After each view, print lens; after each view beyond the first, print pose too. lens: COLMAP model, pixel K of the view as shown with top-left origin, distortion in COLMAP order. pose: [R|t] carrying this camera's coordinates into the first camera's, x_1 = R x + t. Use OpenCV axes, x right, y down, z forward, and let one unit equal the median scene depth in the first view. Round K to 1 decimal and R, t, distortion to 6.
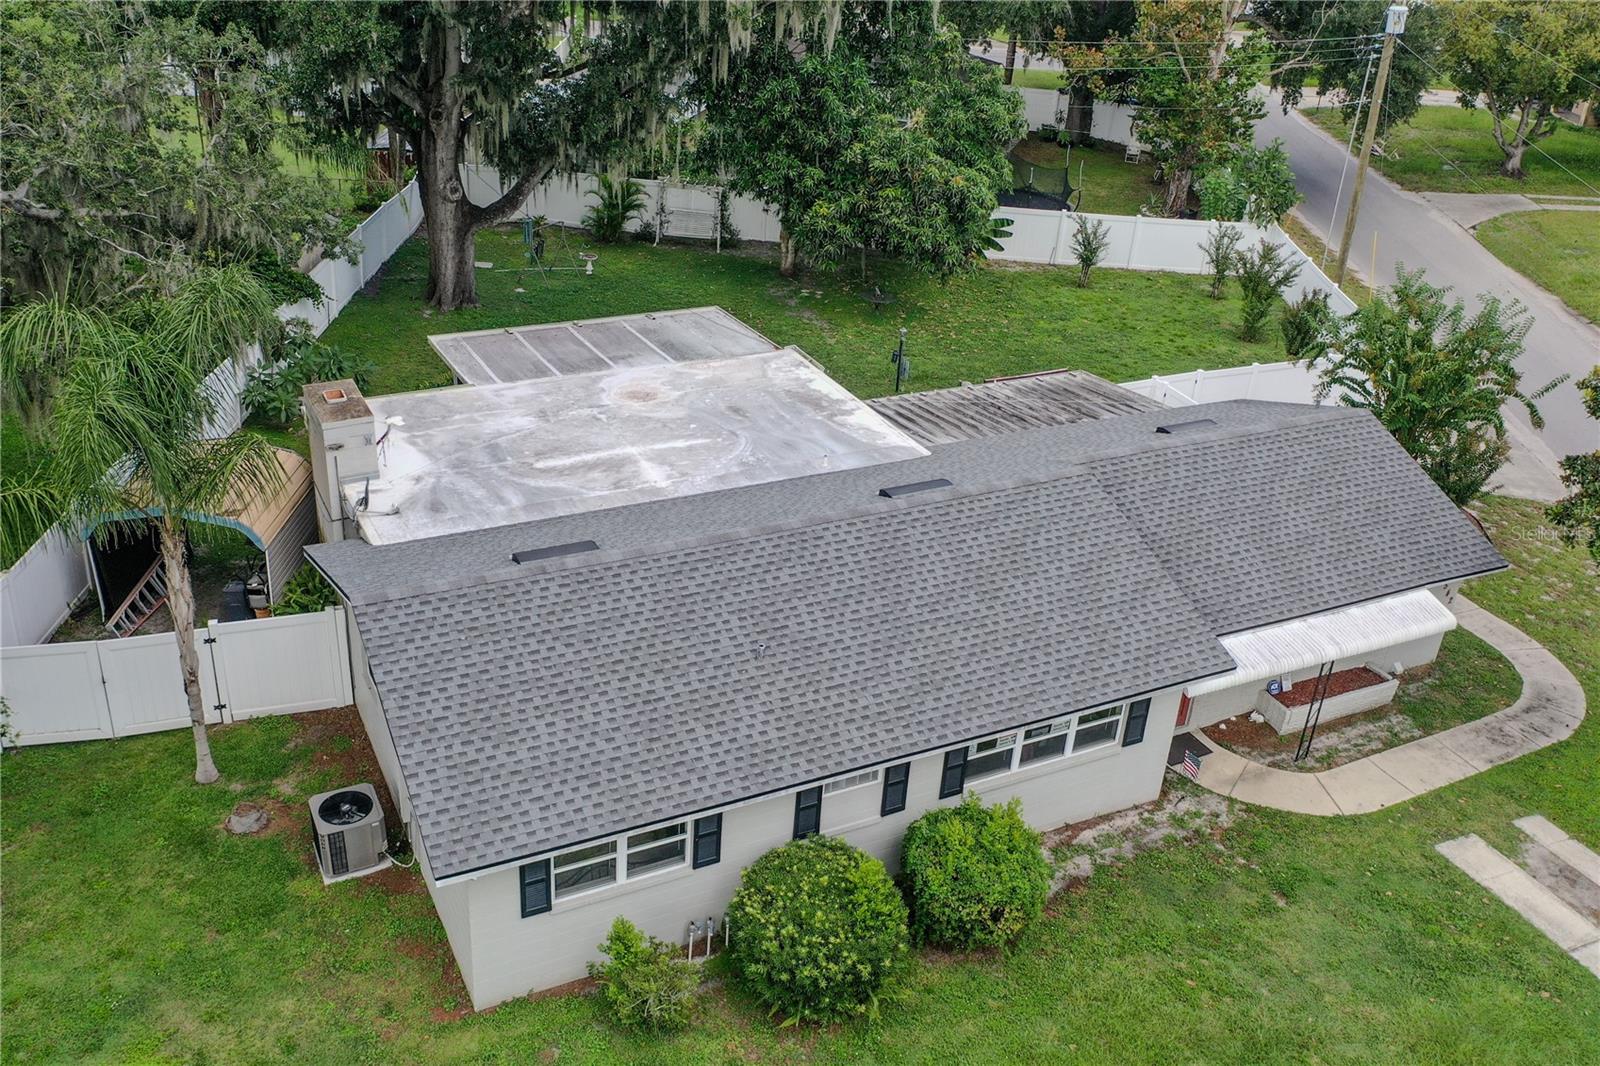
lens RADIAL K [[1456.3, 0, 800.0], [0, 1456.3, 533.0], [0, 0, 1]] dist [-0.002672, 0.005313]
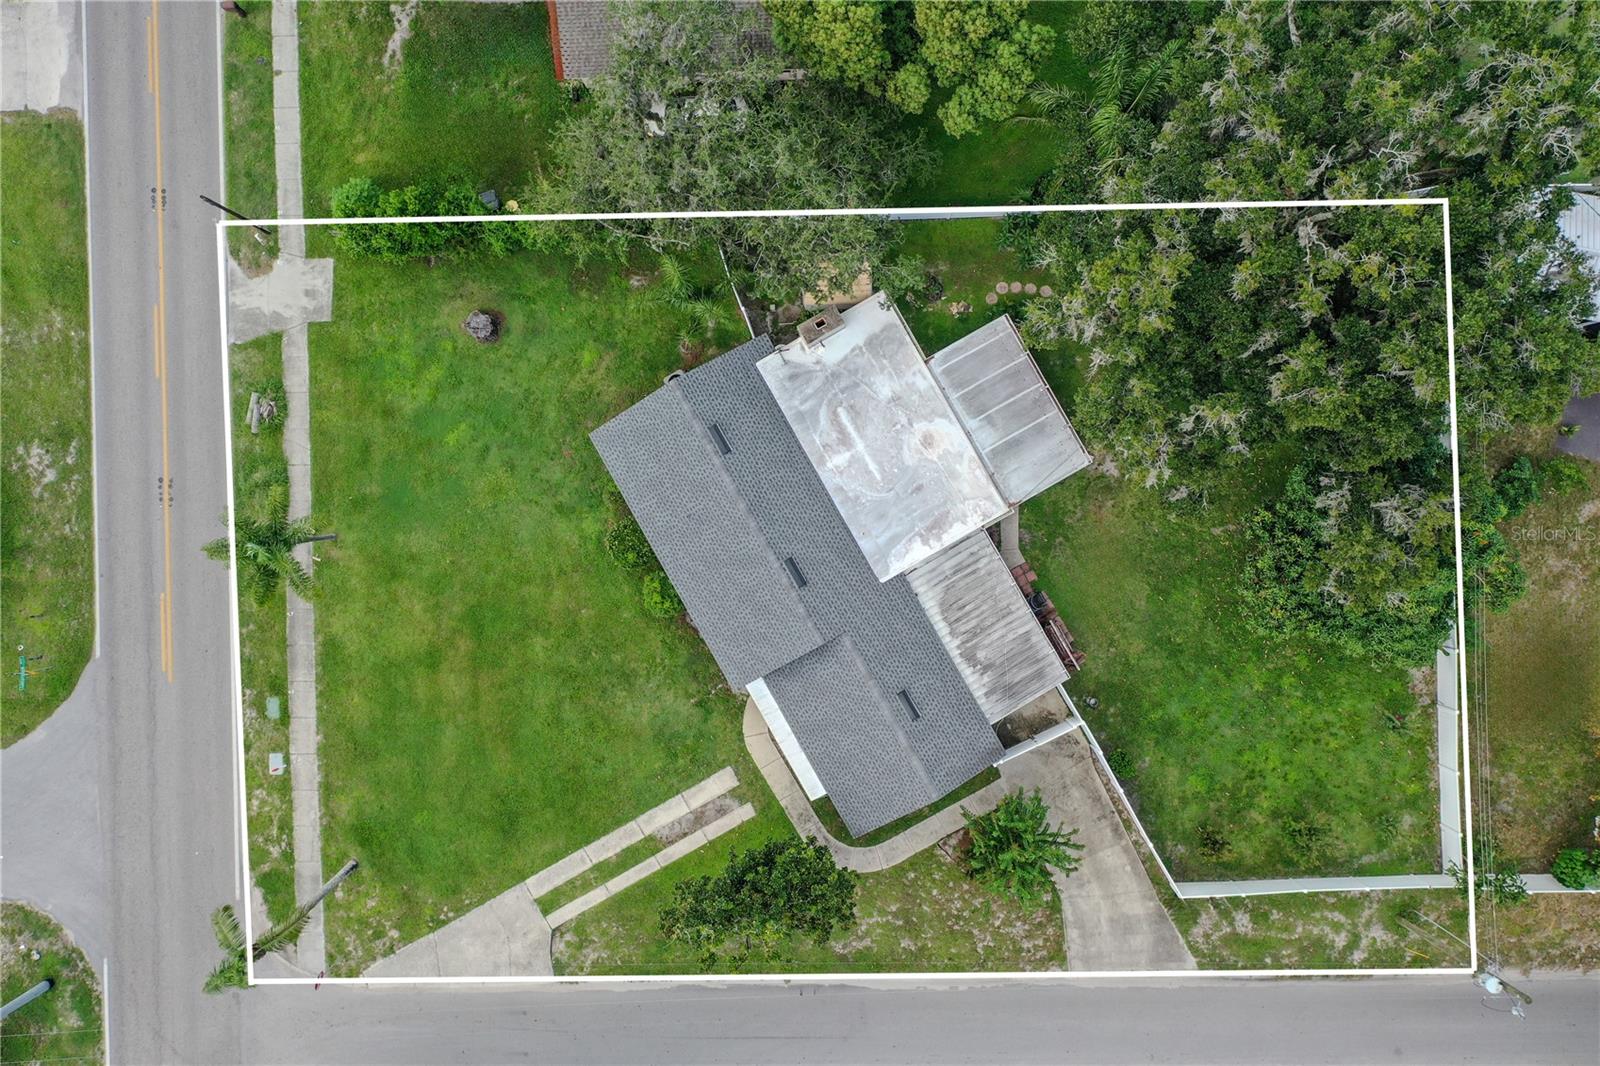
lens RADIAL K [[1264.9, 0, 800.0], [0, 1264.9, 533.0], [0, 0, 1]] dist [0.001822, 0.002731]
pose [[0.036958, 0.997090, -0.066671, 0.150762], [-0.430130, 0.076092, 0.899555, -1.865686], [0.902010, -0.004569, 0.431690, 0.086263]]
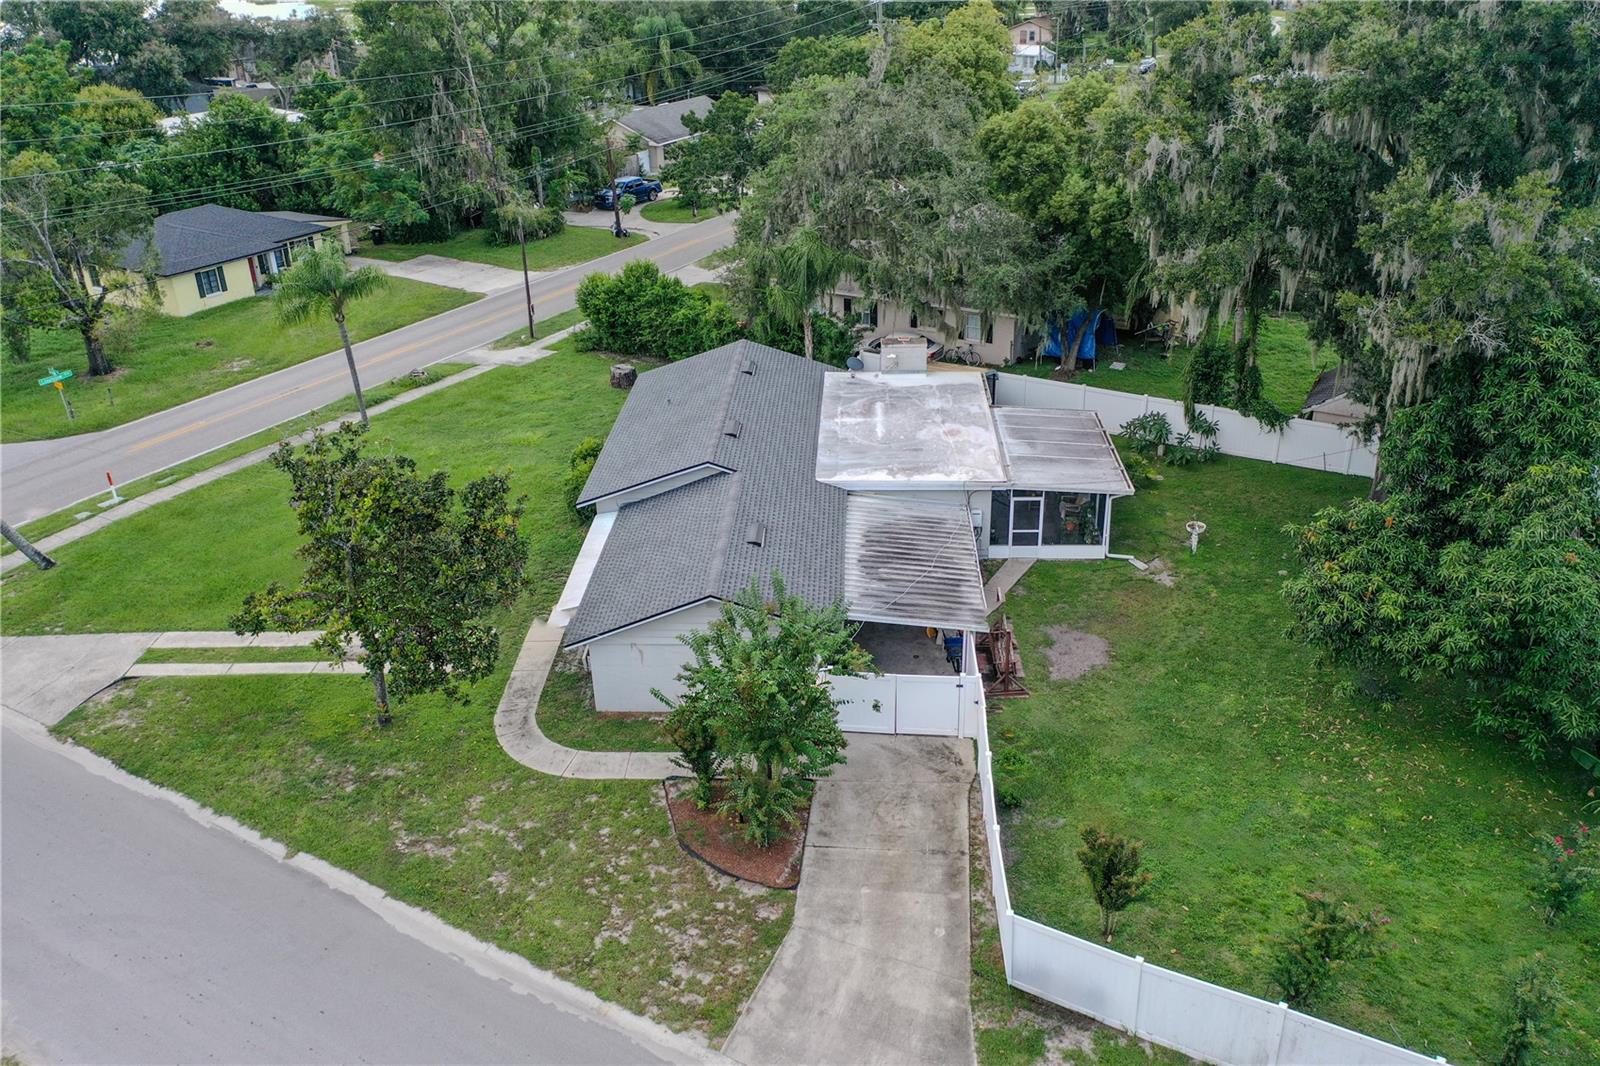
lens RADIAL K [[1264.9, 0, 800.0], [0, 1264.9, 533.0], [0, 0, 1]] dist [0.001822, 0.002731]
pose [[-0.503083, 0.332500, -0.797716, 1.406475], [-0.410300, 0.720485, 0.559067, -0.896678], [0.760632, 0.608560, -0.226039, 1.482602]]
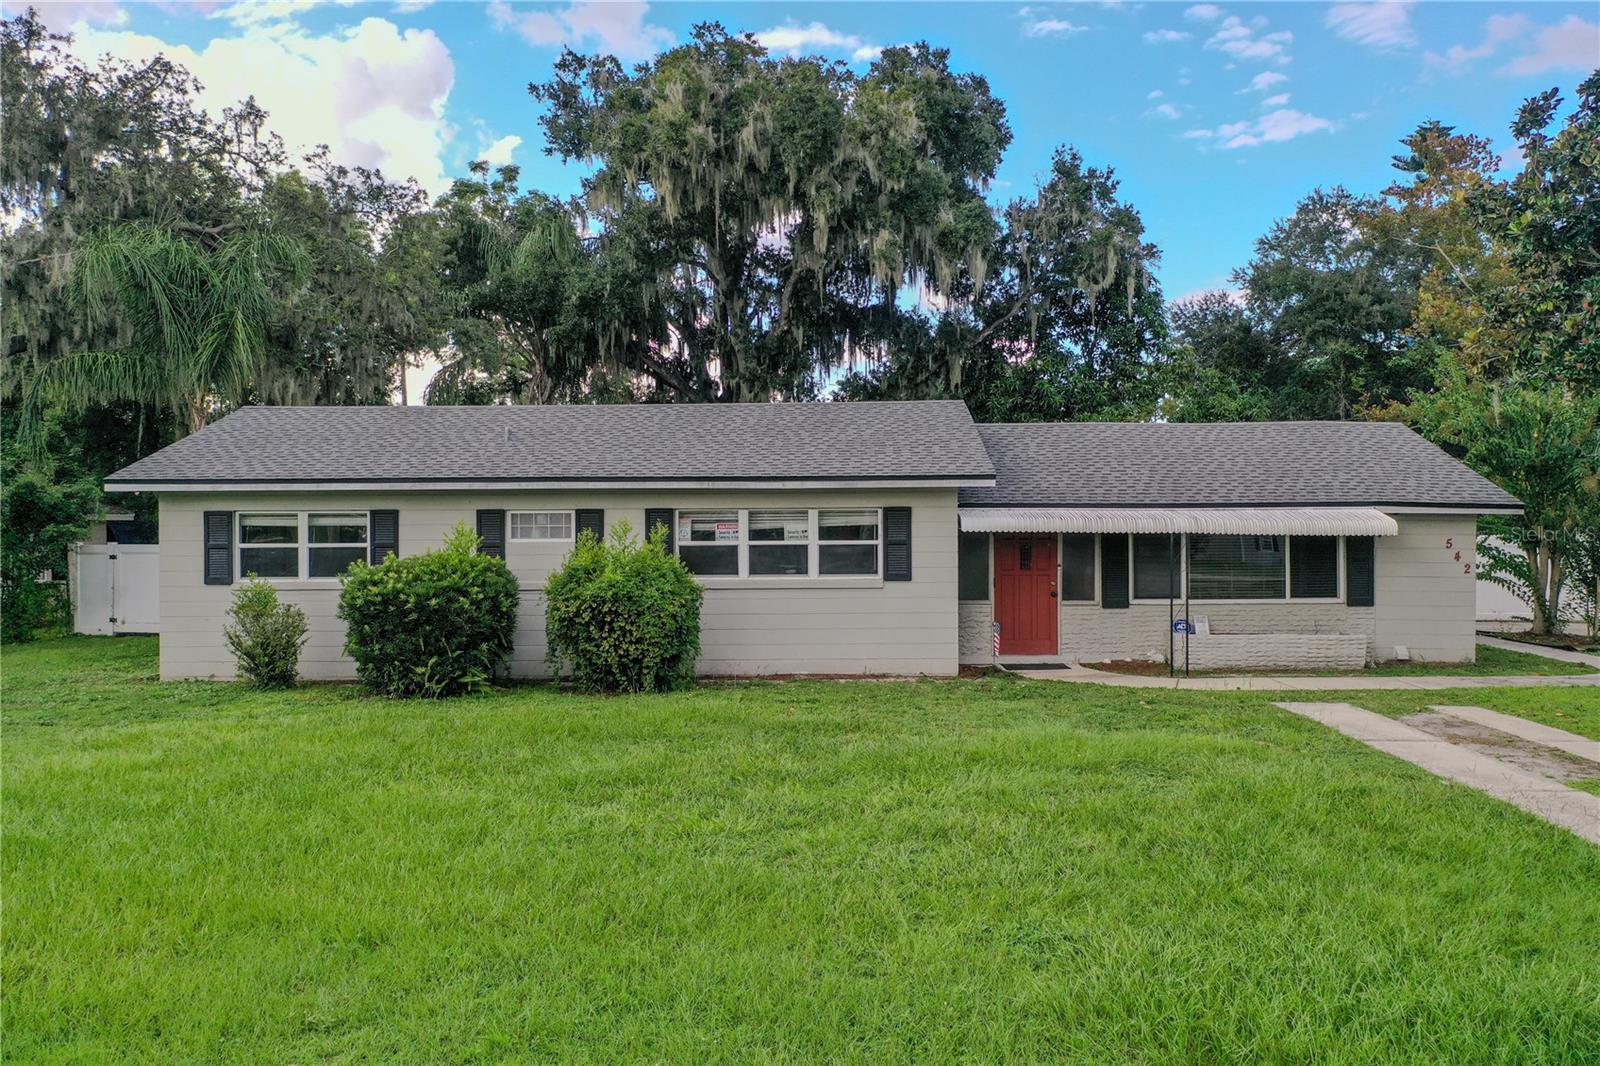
lens RADIAL K [[1264.9, 0, 800.0], [0, 1264.9, 533.0], [0, 0, 1]] dist [0.001822, 0.002731]
pose [[0.879888, -0.078346, -0.468677, 0.496092], [-0.161127, 0.878689, -0.449381, 0.438645], [0.447029, 0.470922, 0.760525, 0.330076]]
